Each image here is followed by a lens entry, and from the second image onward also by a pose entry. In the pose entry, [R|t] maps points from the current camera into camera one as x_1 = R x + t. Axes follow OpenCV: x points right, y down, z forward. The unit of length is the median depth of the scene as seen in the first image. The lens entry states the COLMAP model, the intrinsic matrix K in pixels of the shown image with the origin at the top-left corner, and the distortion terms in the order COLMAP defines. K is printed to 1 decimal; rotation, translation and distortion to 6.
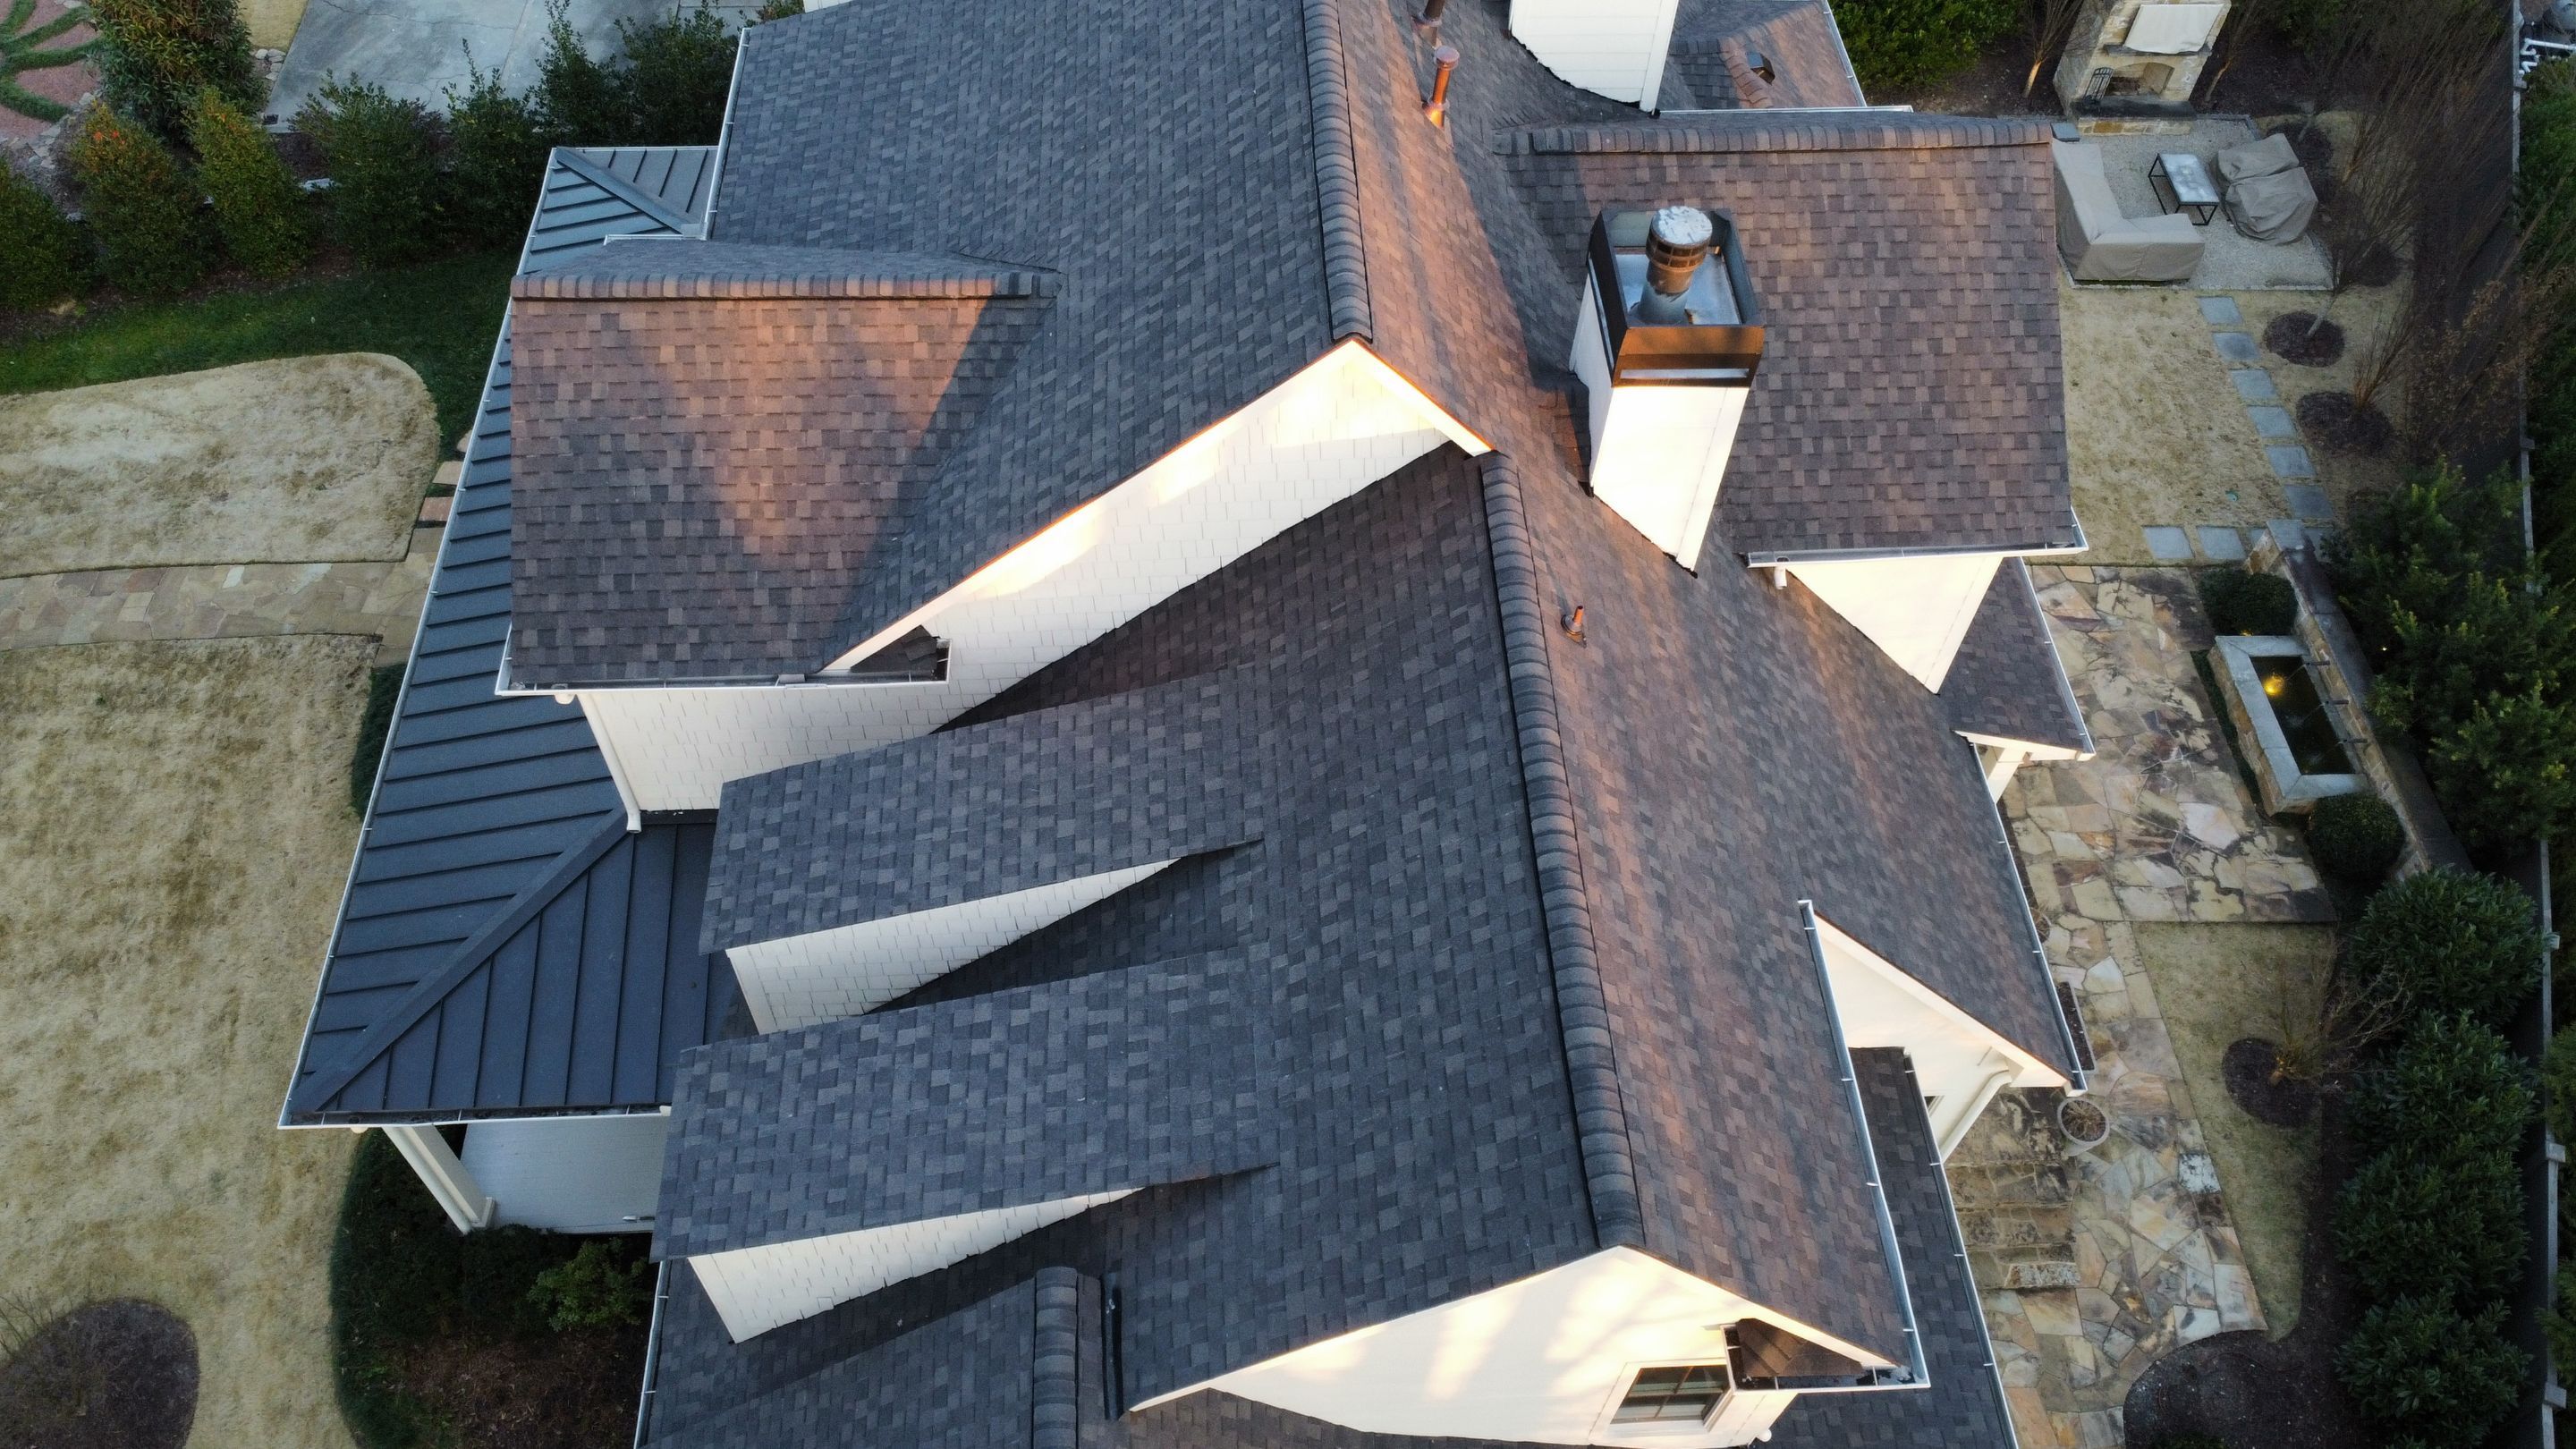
lens RADIAL K [[1914.7, 0, 1275.0], [0, 1914.7, 721.0], [0, 0, 1]] dist [-0.002072, -0.004105]
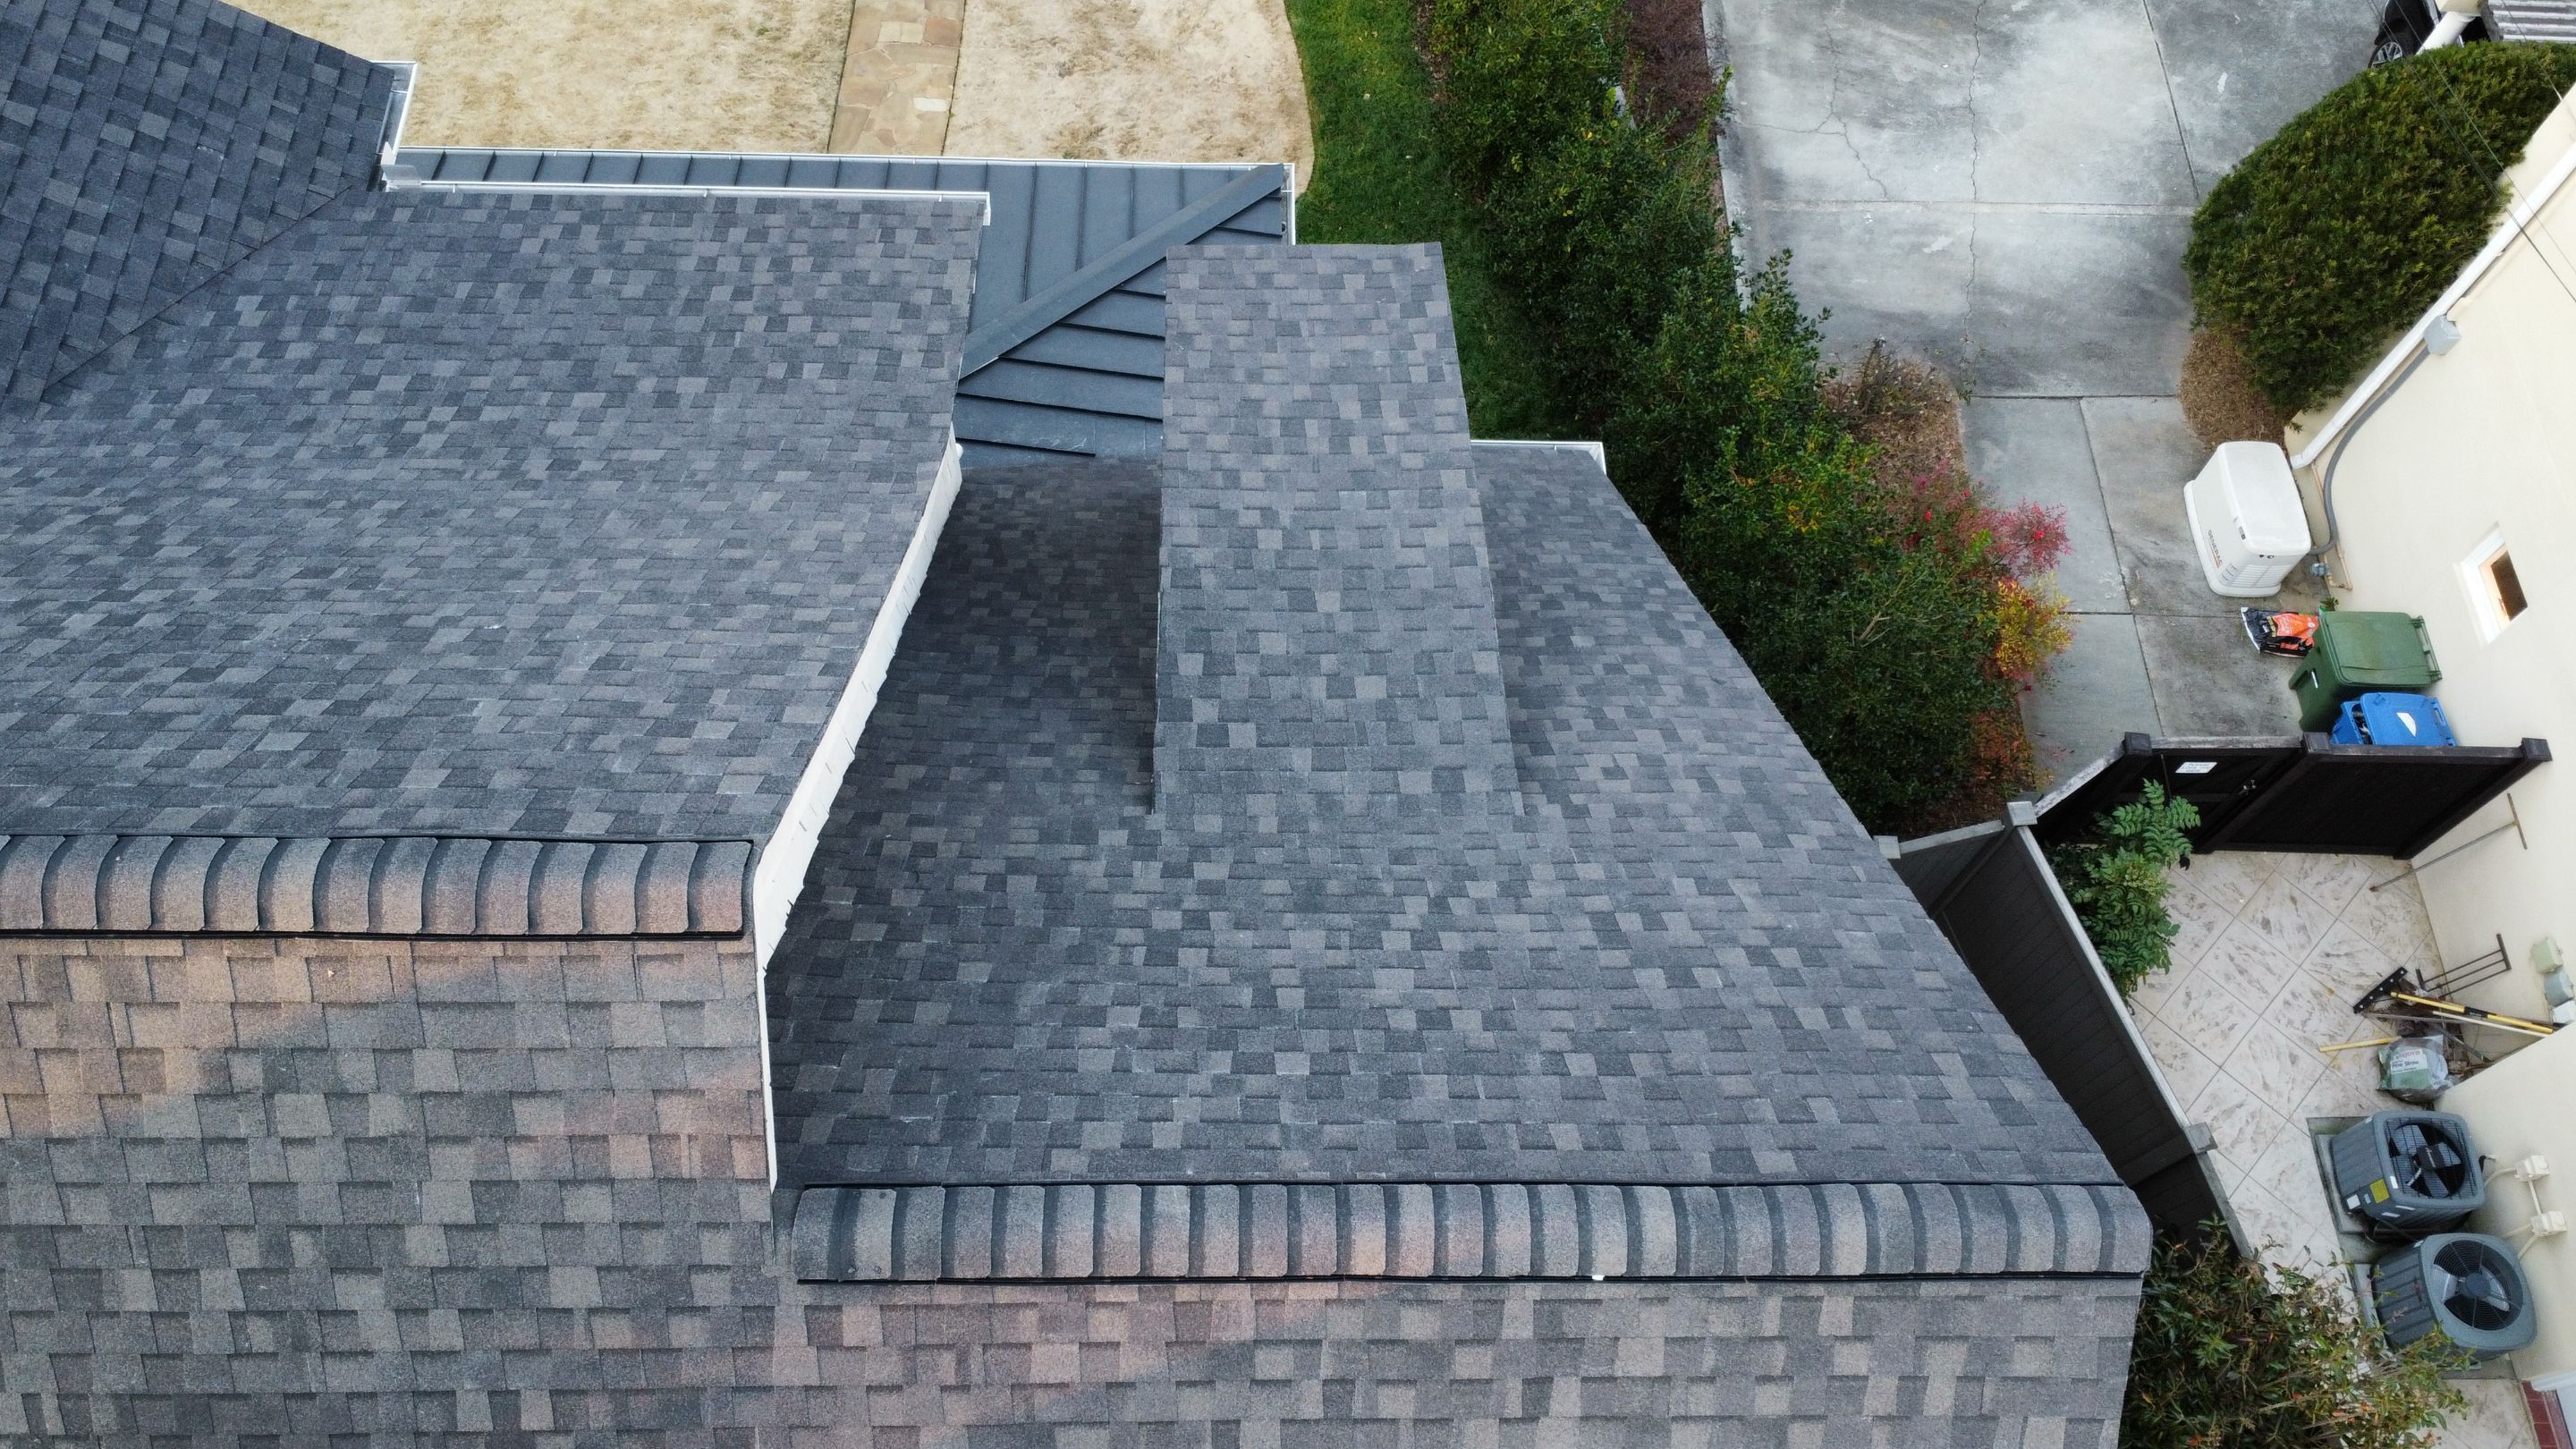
lens RADIAL K [[1914.7, 0, 1275.0], [0, 1914.7, 721.0], [0, 0, 1]] dist [-0.002072, -0.004105]
pose [[-0.034187, 0.870859, -0.490342, 0.080375], [-0.829196, 0.249172, 0.500347, -0.478790], [0.557911, 0.423695, 0.713595, 0.526298]]
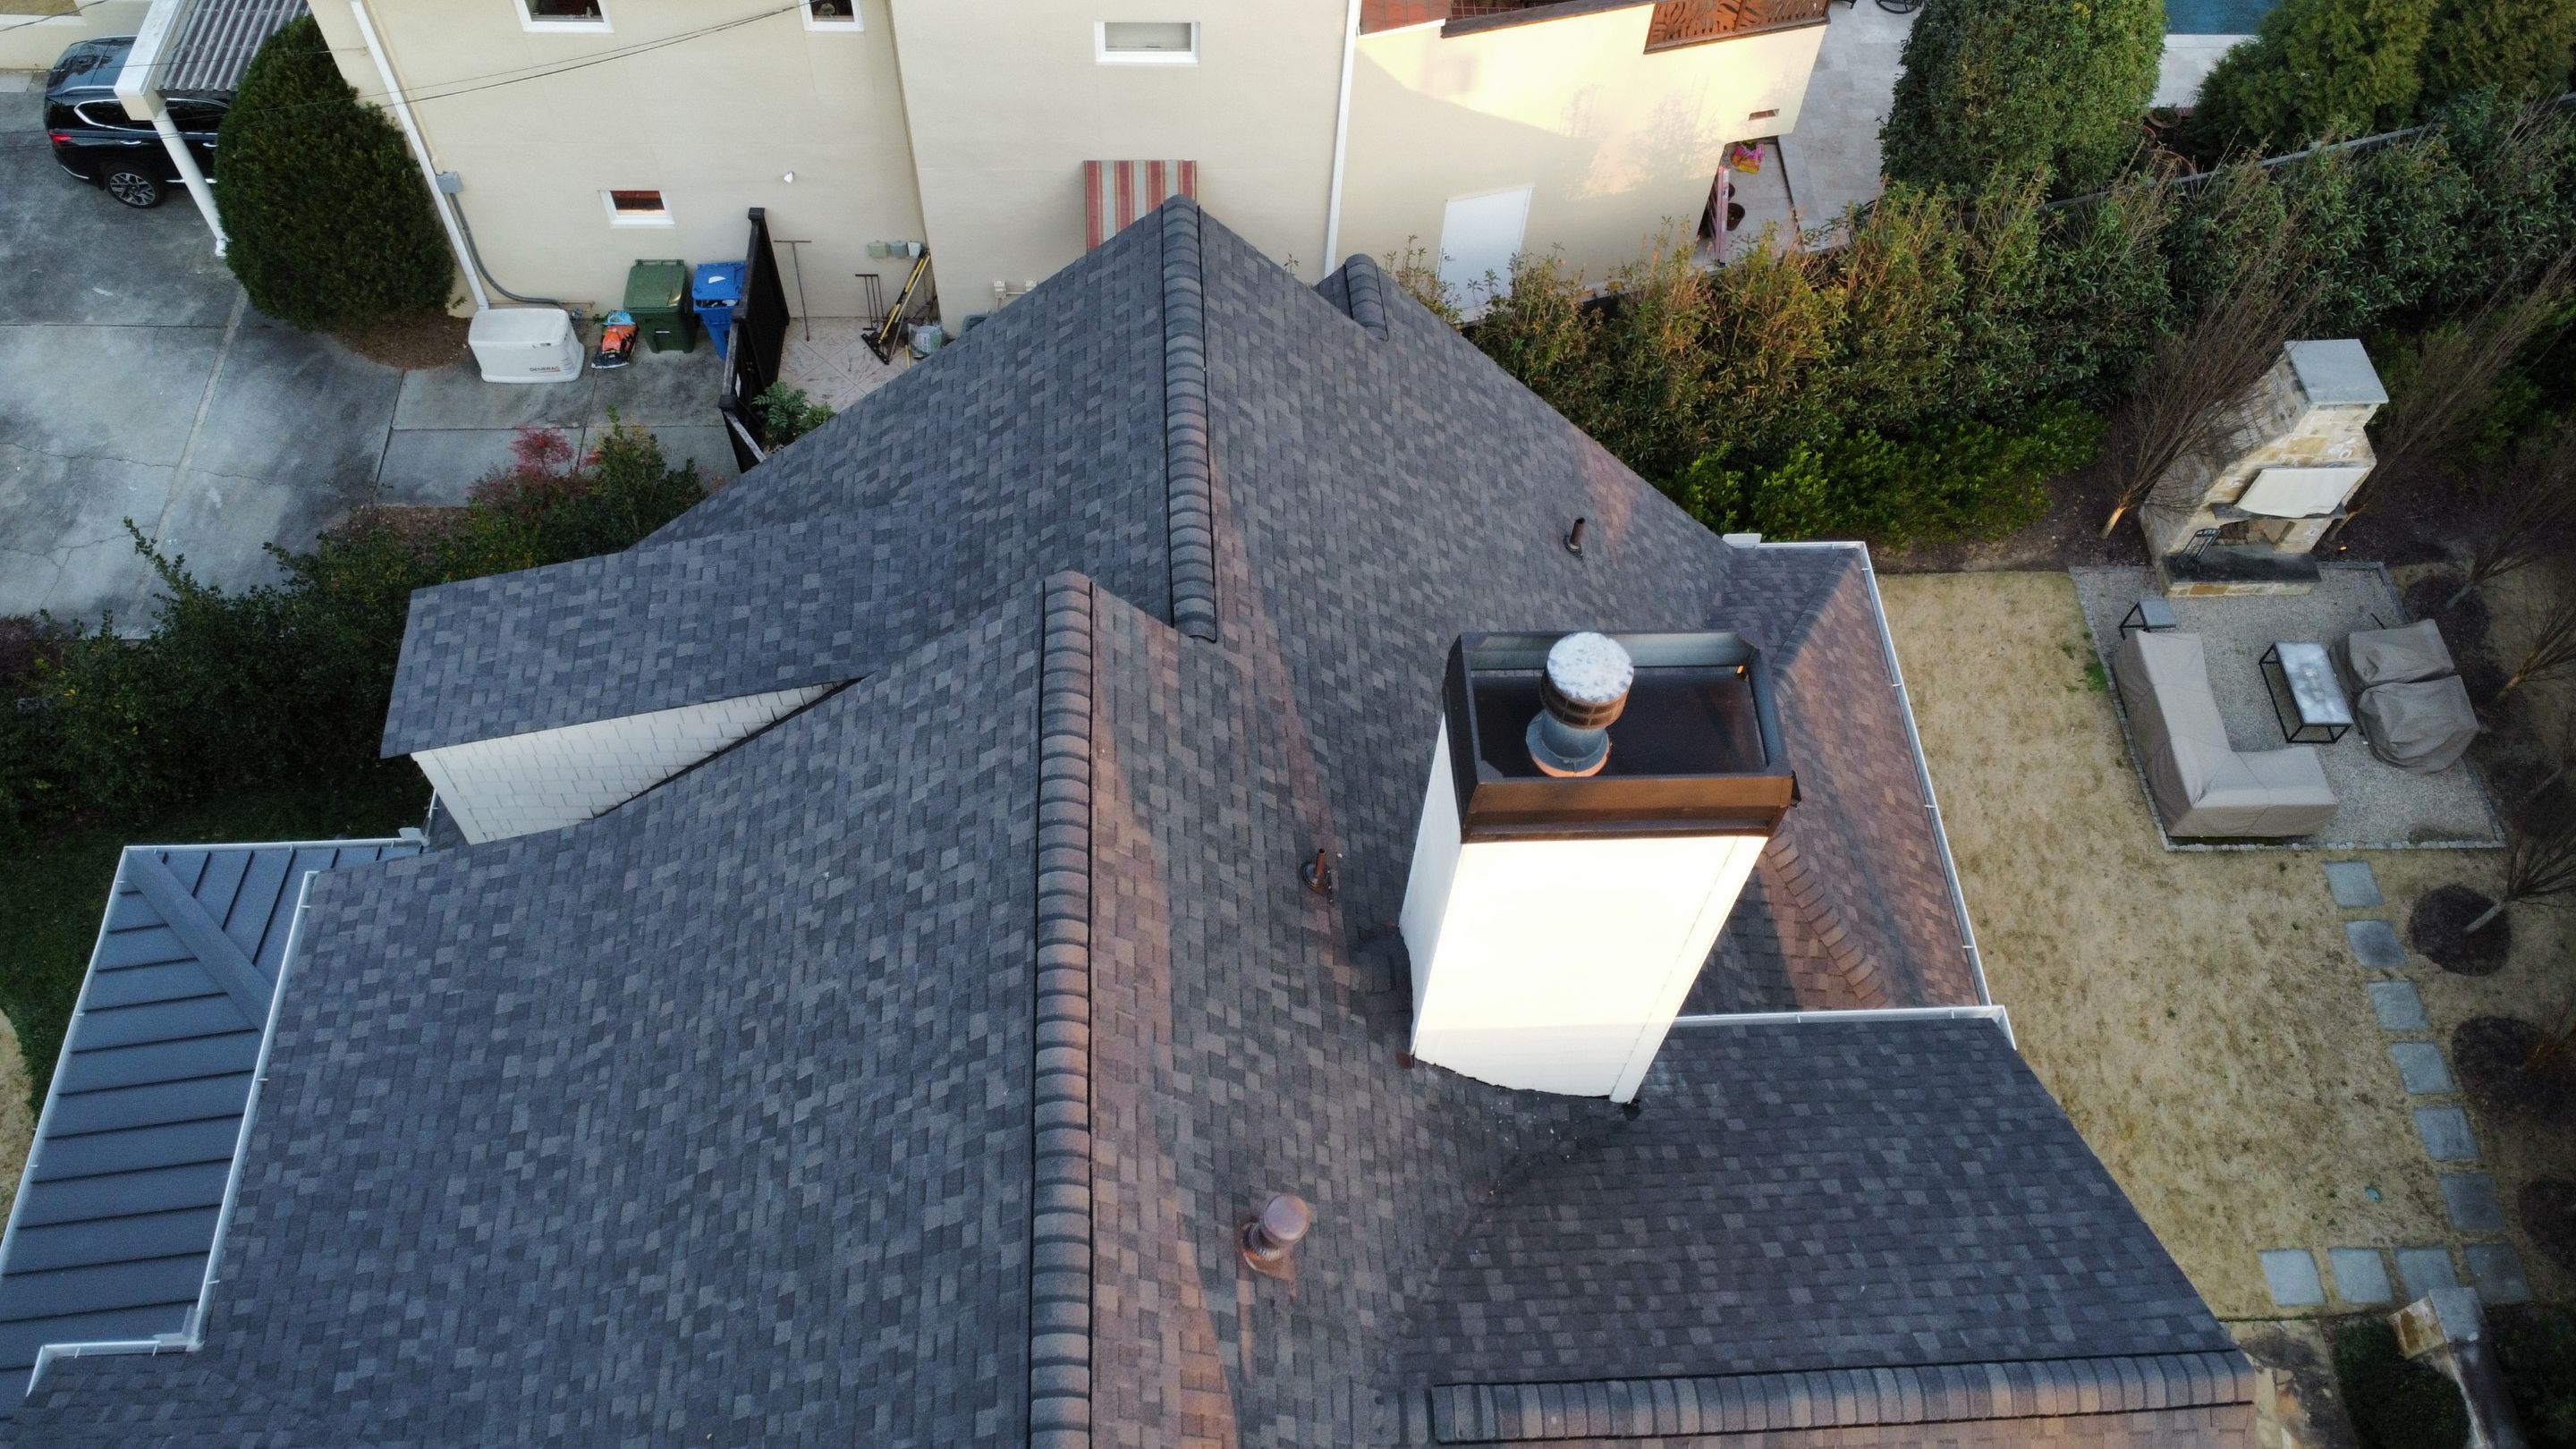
lens RADIAL K [[1914.7, 0, 1275.0], [0, 1914.7, 721.0], [0, 0, 1]] dist [-0.002072, -0.004105]
pose [[0.999939, 0.002734, 0.010719, 0.044361], [-0.003419, 0.997917, 0.064414, -0.334648], [-0.010521, -0.064447, 0.997866, 0.229942]]
